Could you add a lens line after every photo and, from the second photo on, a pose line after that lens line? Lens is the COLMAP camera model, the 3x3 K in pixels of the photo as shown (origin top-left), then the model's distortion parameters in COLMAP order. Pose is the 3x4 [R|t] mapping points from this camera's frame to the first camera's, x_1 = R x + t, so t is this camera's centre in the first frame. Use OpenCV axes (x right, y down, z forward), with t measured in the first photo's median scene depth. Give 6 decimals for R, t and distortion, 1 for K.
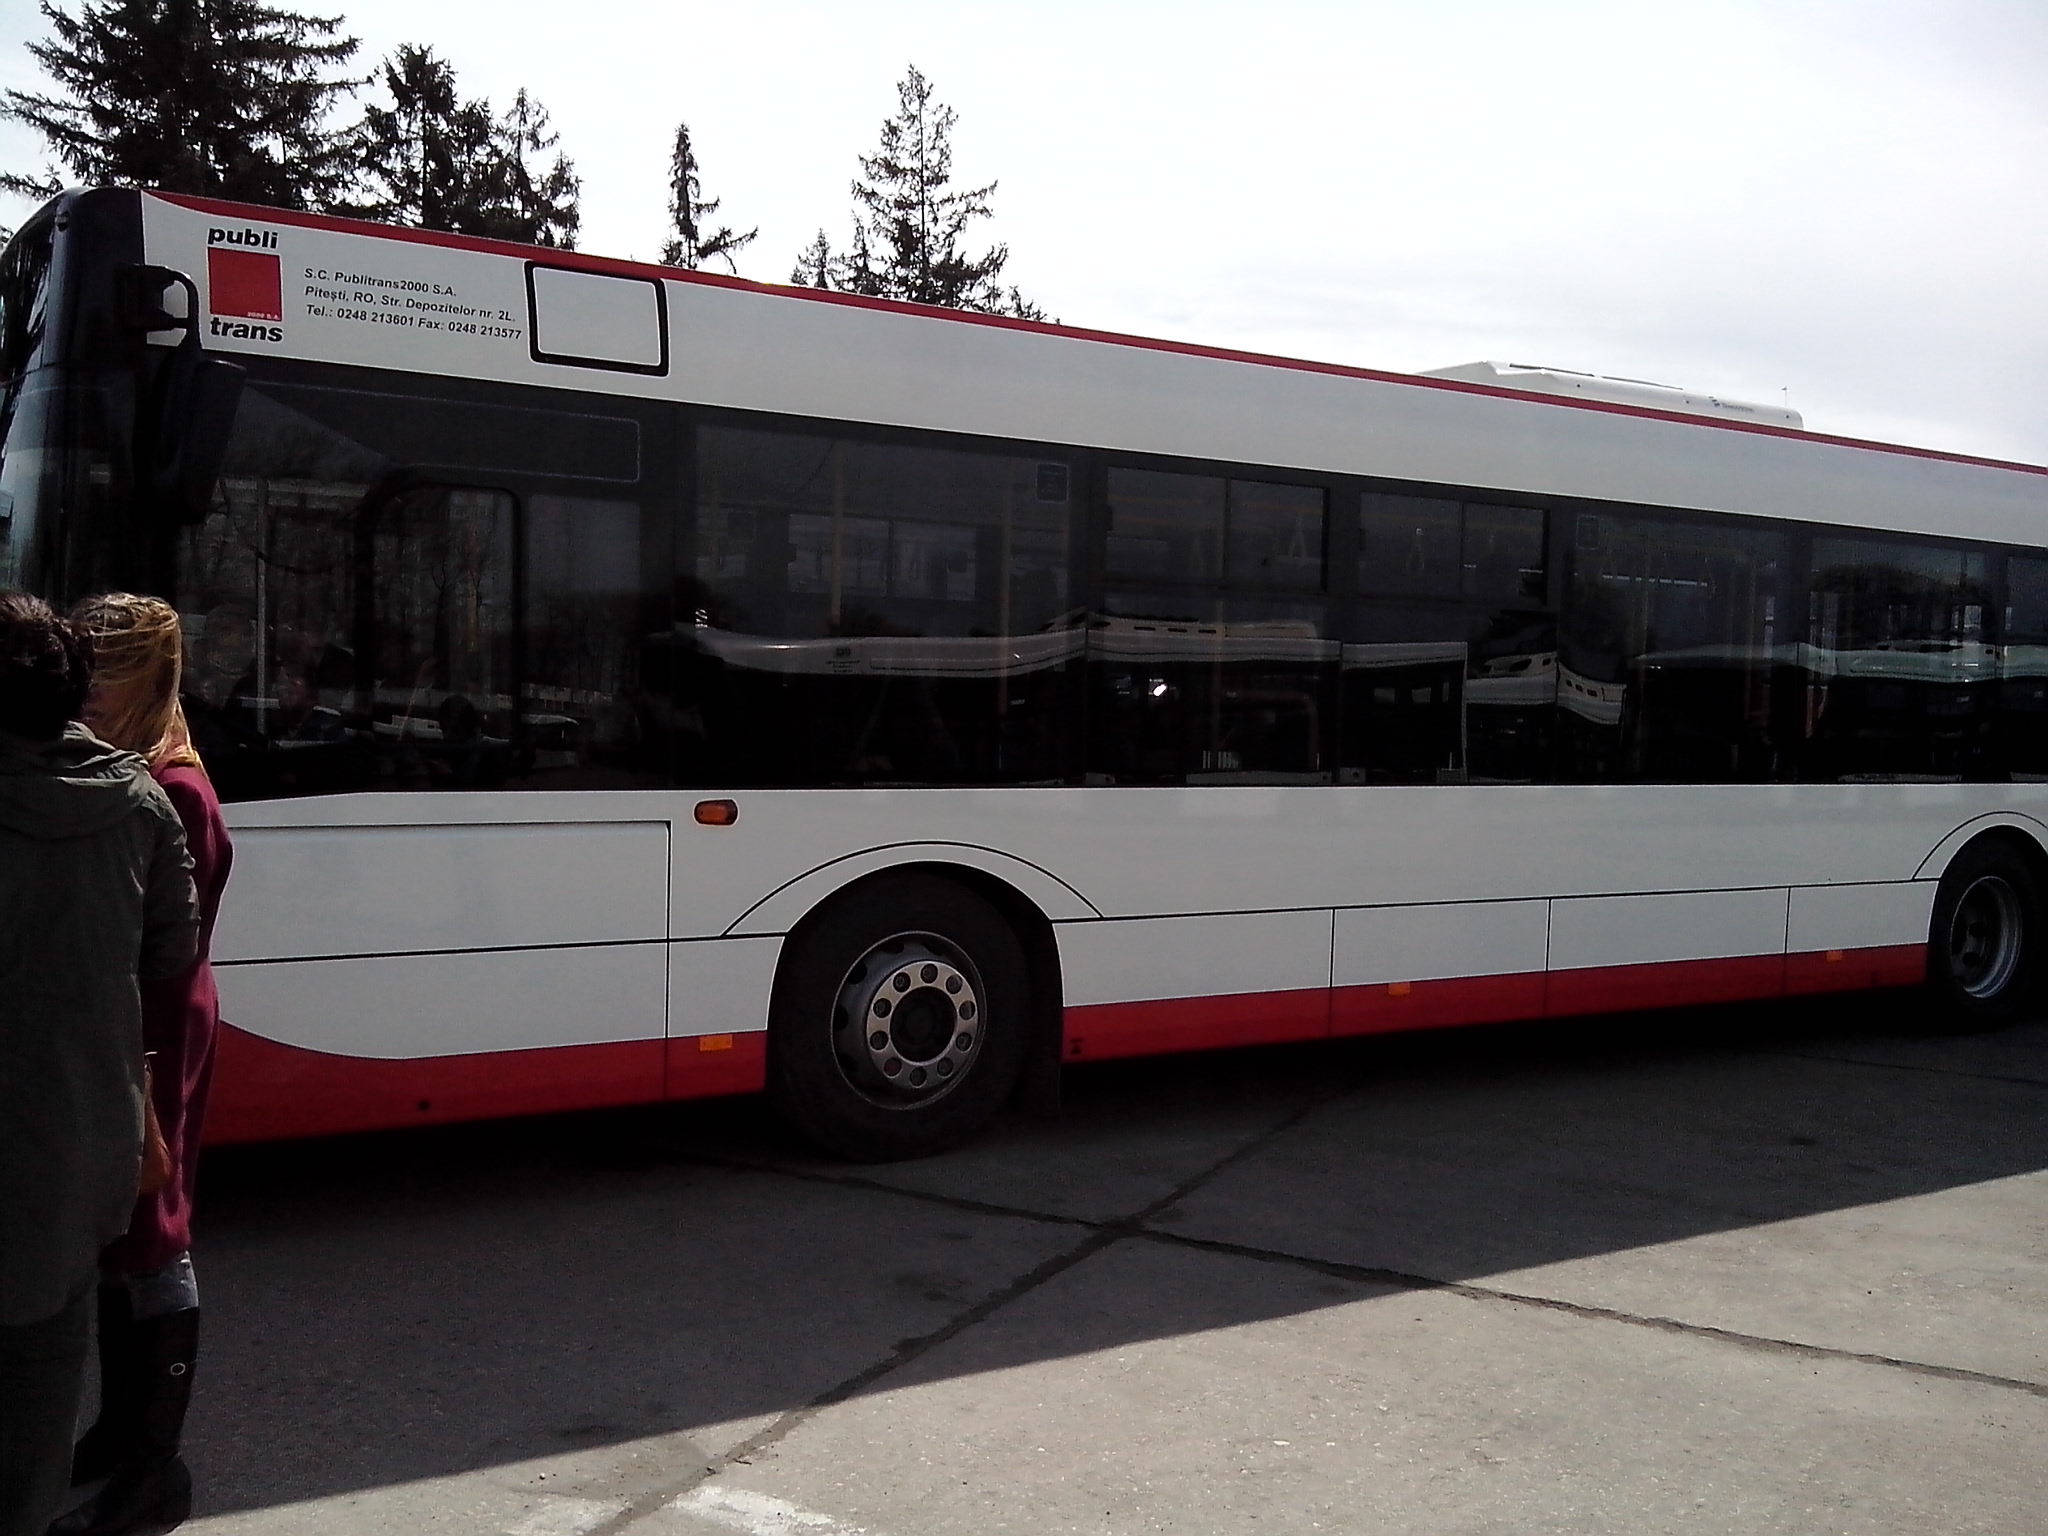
lens RADIAL K [[1939.9, 0, 1023.5], [0, 1939.9, 813.1], [0, 0, 1]] dist [0.087332, -0.183516]
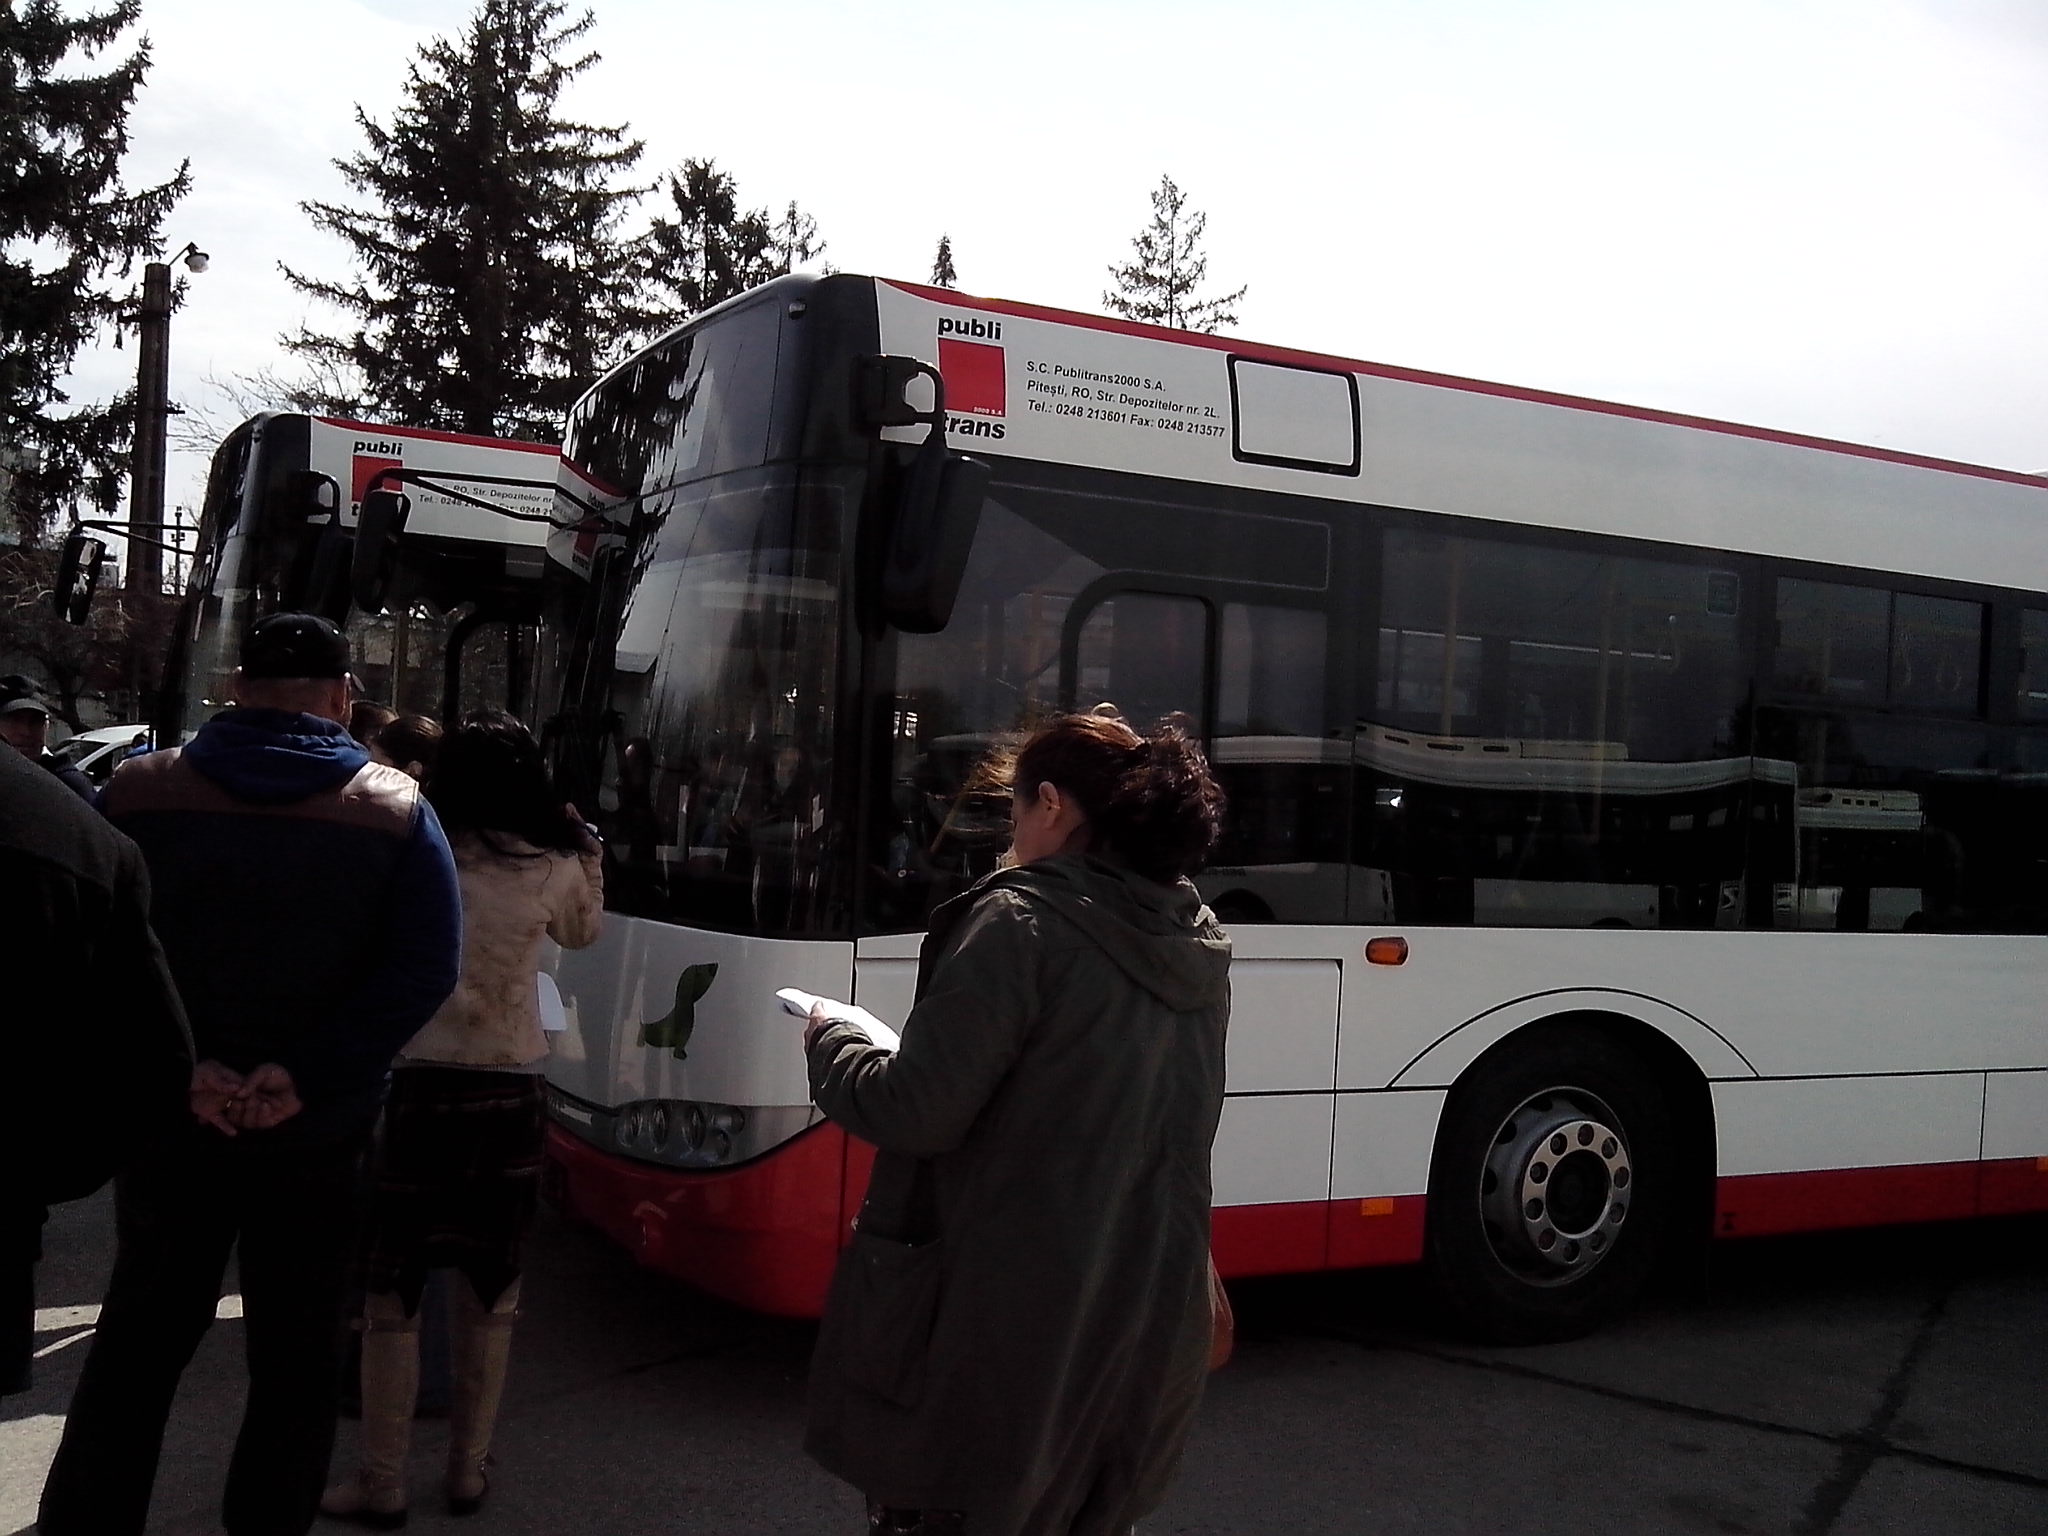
lens RADIAL K [[1939.9, 0, 1023.5], [0, 1939.9, 813.1], [0, 0, 1]] dist [0.087332, -0.183516]
pose [[0.996171, 0.022599, -0.084456, -0.232628], [-0.027006, 0.998312, -0.051414, -0.012349], [0.083152, 0.053498, 0.995100, 0.071472]]
